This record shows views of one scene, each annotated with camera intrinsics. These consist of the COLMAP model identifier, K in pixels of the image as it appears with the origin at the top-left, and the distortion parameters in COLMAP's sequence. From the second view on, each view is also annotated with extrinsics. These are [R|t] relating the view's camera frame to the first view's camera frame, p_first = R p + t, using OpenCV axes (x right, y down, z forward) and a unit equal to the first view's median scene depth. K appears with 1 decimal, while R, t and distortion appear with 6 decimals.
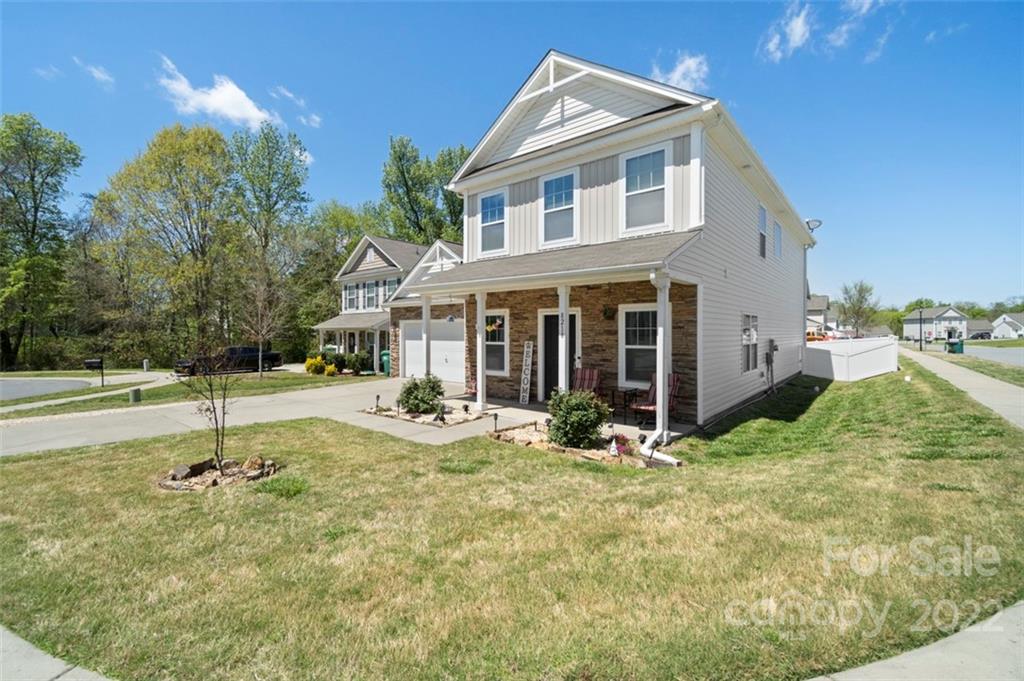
lens RADIAL K [[444.3, 0, 519.1], [0, 444.3, 338.8], [0, 0, 1]] dist [-0.002407, 0.000984]
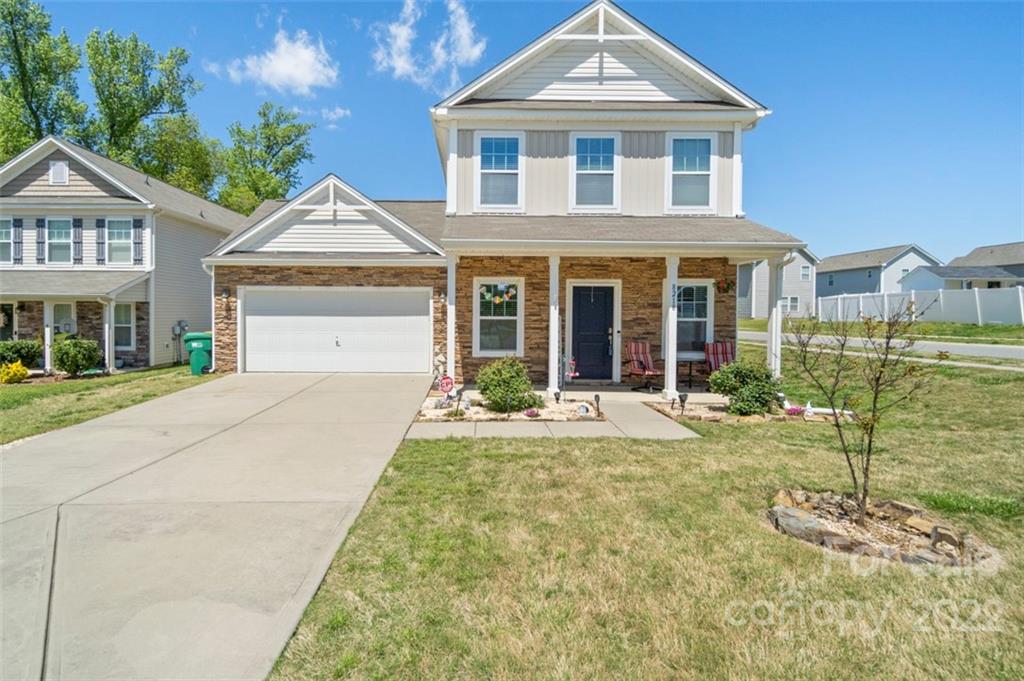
lens RADIAL K [[444.3, 0, 541.3], [0, 444.3, 319.2], [0, 0, 1]] dist [-0.002407, 0.000984]
pose [[0.765126, -0.010719, 0.643792, -0.585277], [0.004086, 0.999922, 0.011791, 0.003060], [-0.643868, -0.006391, 0.765110, 0.354920]]
